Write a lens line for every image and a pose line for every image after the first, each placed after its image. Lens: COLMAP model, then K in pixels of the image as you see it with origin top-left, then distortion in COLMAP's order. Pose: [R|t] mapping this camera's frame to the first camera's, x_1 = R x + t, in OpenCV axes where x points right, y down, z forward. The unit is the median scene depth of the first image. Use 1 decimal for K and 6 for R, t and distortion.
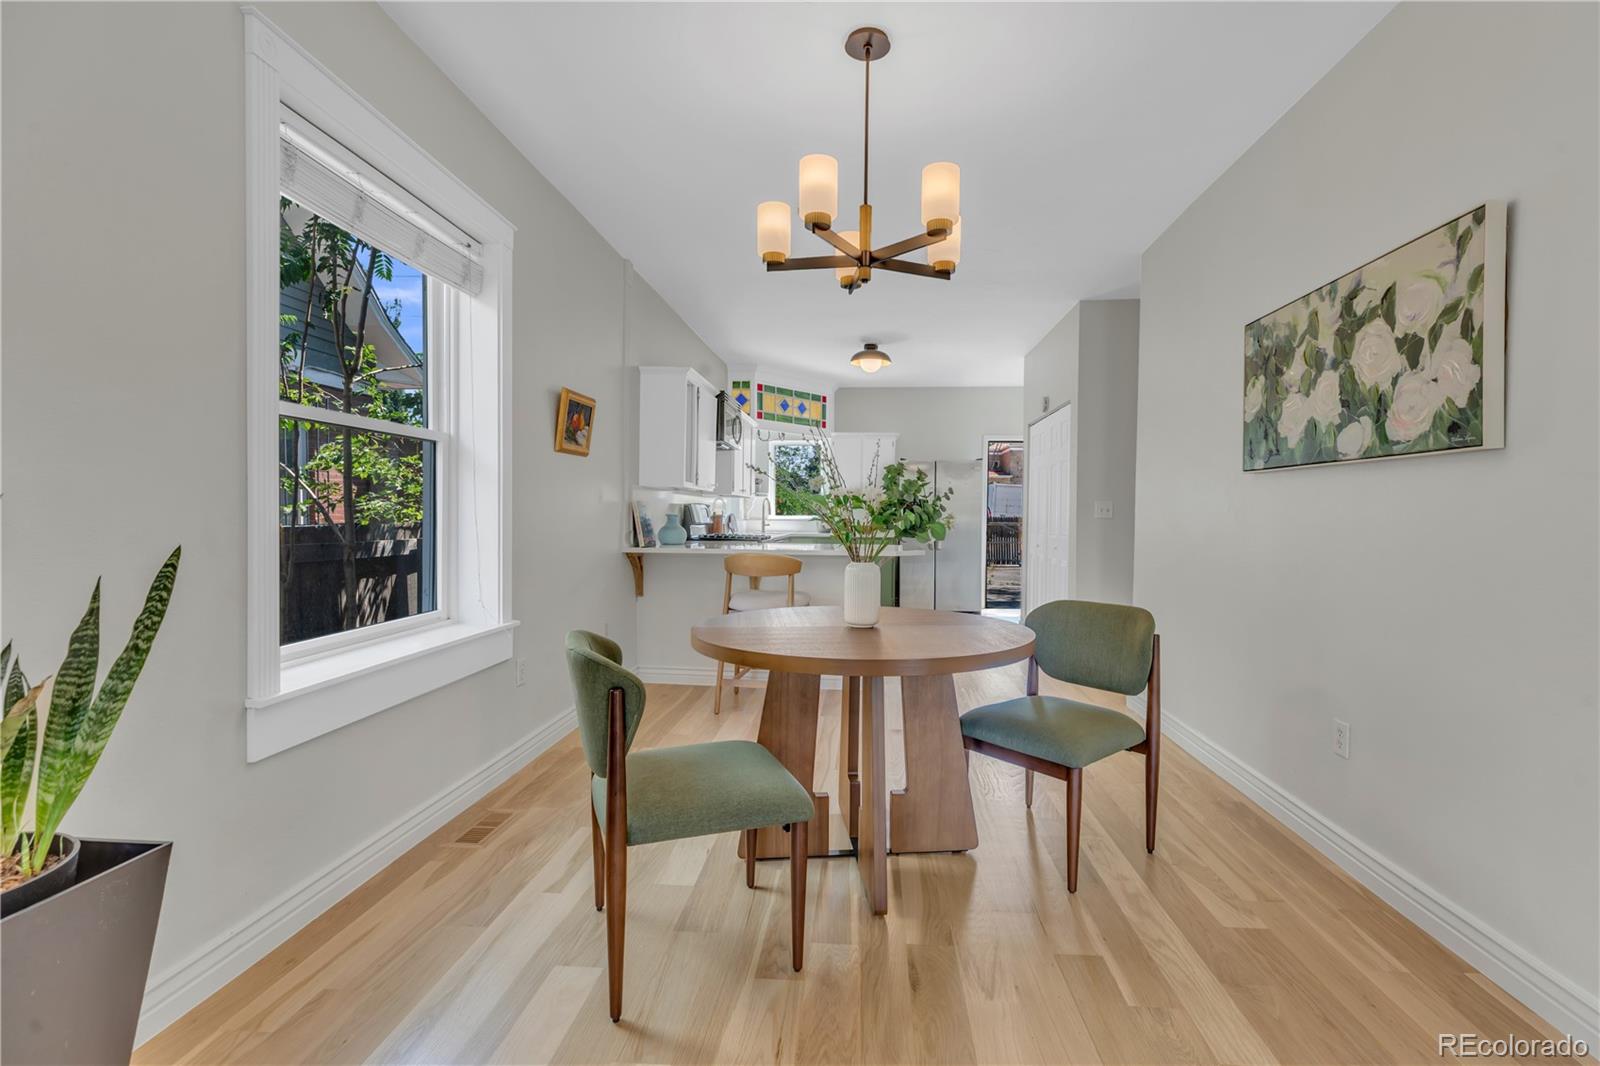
lens RADIAL K [[738.2, 0, 832.6], [0, 738.2, 529.6], [0, 0, 1]] dist [-0.001782, -0.000241]
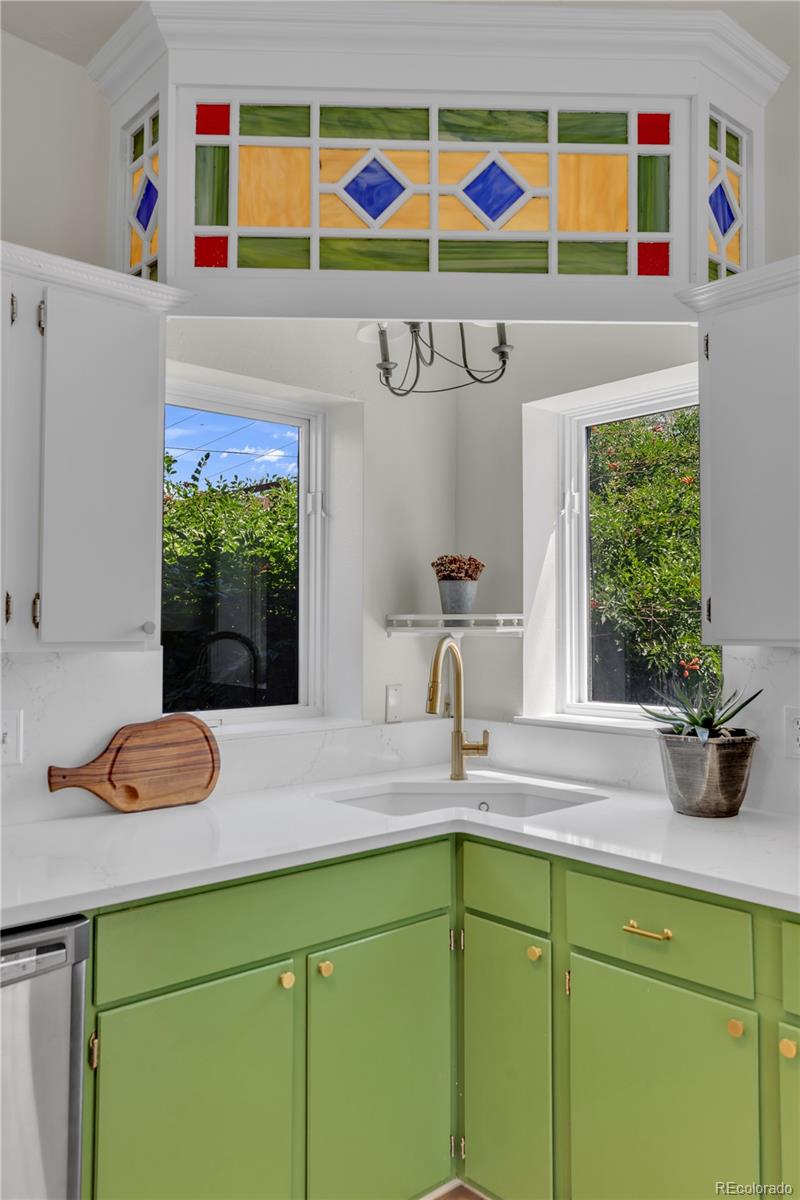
lens RADIAL K [[927.3, 0, 400.0], [0, 927.3, 600.0], [0, 0, 1]] dist [0.018820, 0.003373]
pose [[0.699197, -0.028913, -0.714344, 0.160441], [-0.008041, 0.998801, -0.048297, -0.056936], [0.714884, 0.039513, 0.698126, 1.110119]]
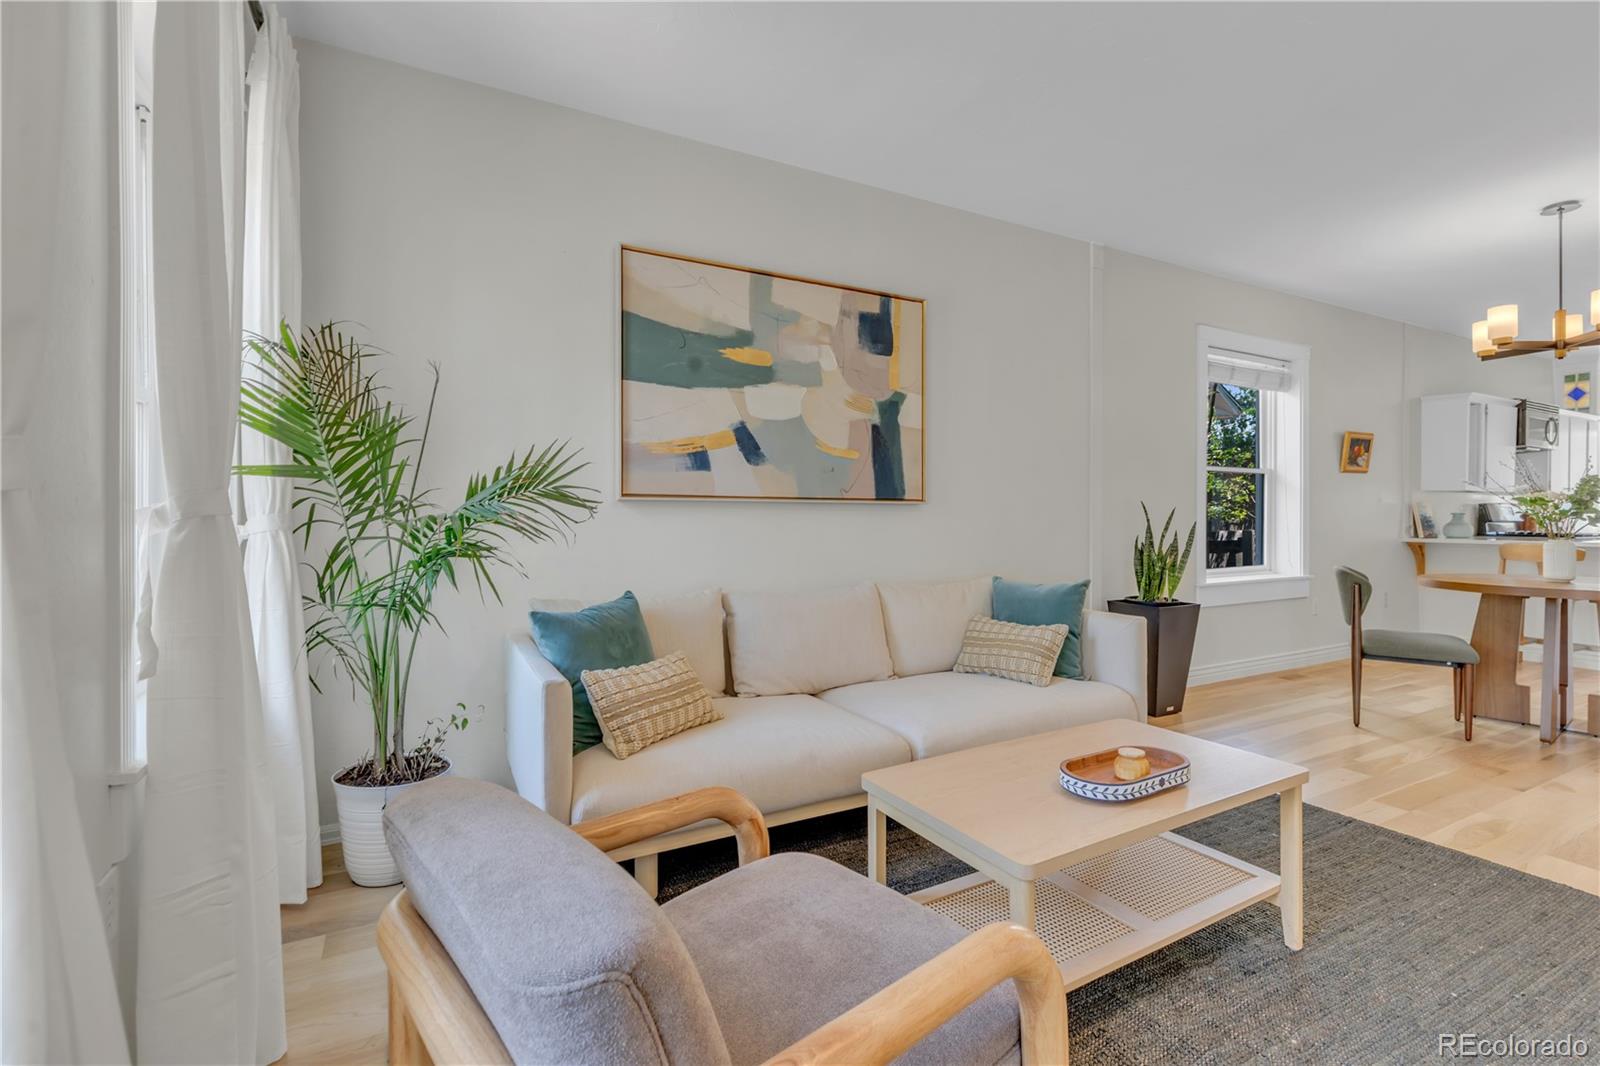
lens RADIAL K [[740.1, 0, 797.8], [0, 740.1, 523.9], [0, 0, 1]] dist [-0.003569, -0.000463]
pose [[0.522637, -0.001295, -0.852554, 0.209221], [-0.010617, 0.999911, -0.008027, 0.016200], [0.852489, 0.013247, 0.522577, -0.466238]]
